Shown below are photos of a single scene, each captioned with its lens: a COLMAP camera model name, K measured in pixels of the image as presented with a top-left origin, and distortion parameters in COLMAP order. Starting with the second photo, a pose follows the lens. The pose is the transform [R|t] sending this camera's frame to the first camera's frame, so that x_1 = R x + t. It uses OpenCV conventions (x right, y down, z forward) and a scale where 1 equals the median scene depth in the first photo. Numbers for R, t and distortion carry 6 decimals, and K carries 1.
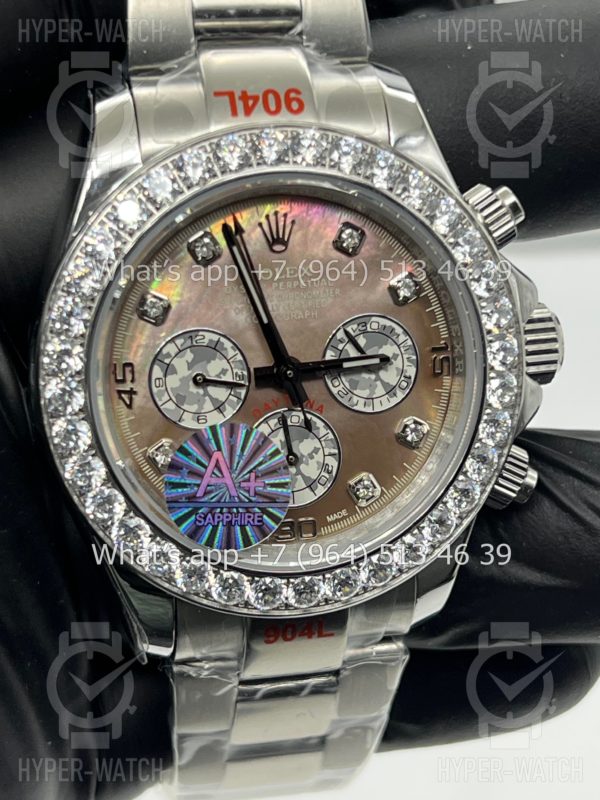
lens RADIAL K [[1794.7, 0, 295.9], [0, 1794.7, 380.1], [0, 0, 1]] dist [0.146325, 0.000000]
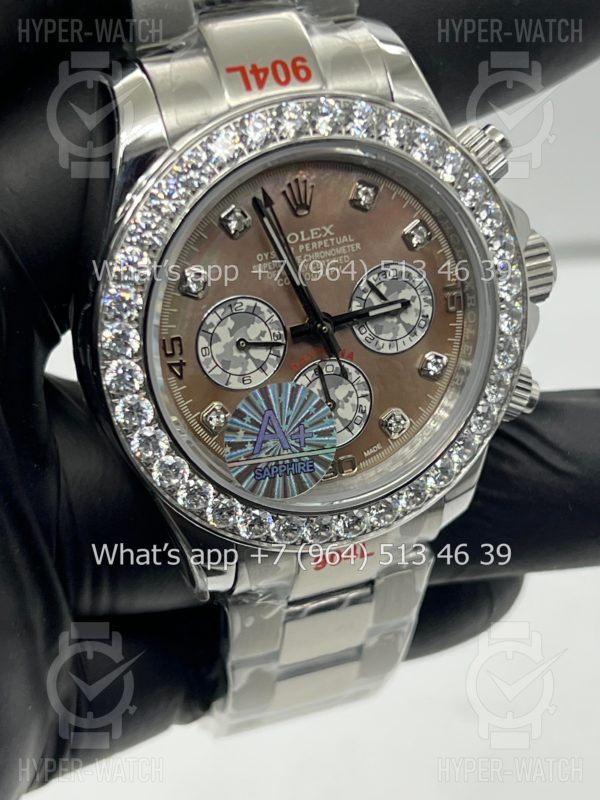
lens RADIAL K [[1794.7, 0, 298.9], [0, 1794.7, 400.4], [0, 0, 1]] dist [0.146325, 0.000000]
pose [[0.985500, -0.114795, 0.124951, -0.155951], [0.096629, 0.985019, 0.142832, -0.115298], [-0.139475, -0.128687, 0.981828, -0.055454]]
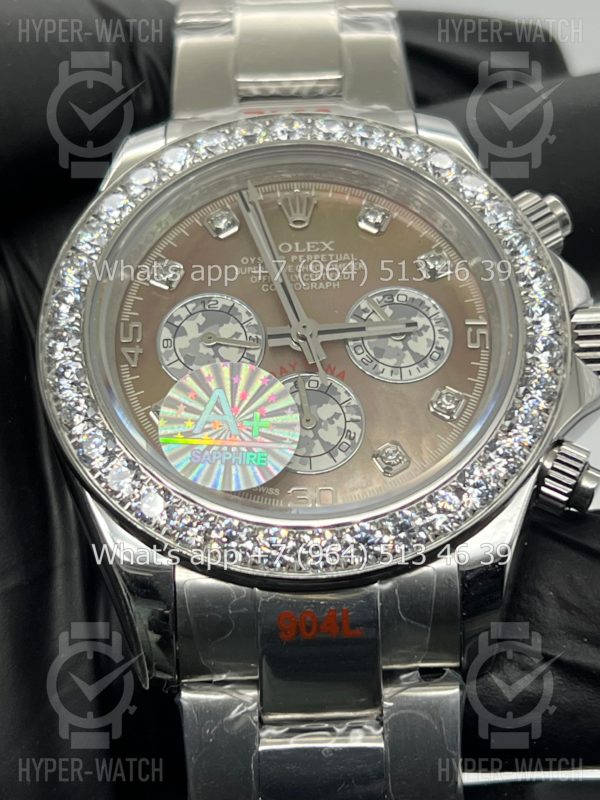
lens RADIAL K [[1794.7, 0, 300.5], [0, 1794.7, 401.6], [0, 0, 1]] dist [0.146325, 0.000000]
pose [[0.977917, -0.075850, -0.194746, 0.172508], [-0.039388, 0.848232, -0.528158, 0.518700], [0.205251, 0.524165, 0.826513, 0.245176]]
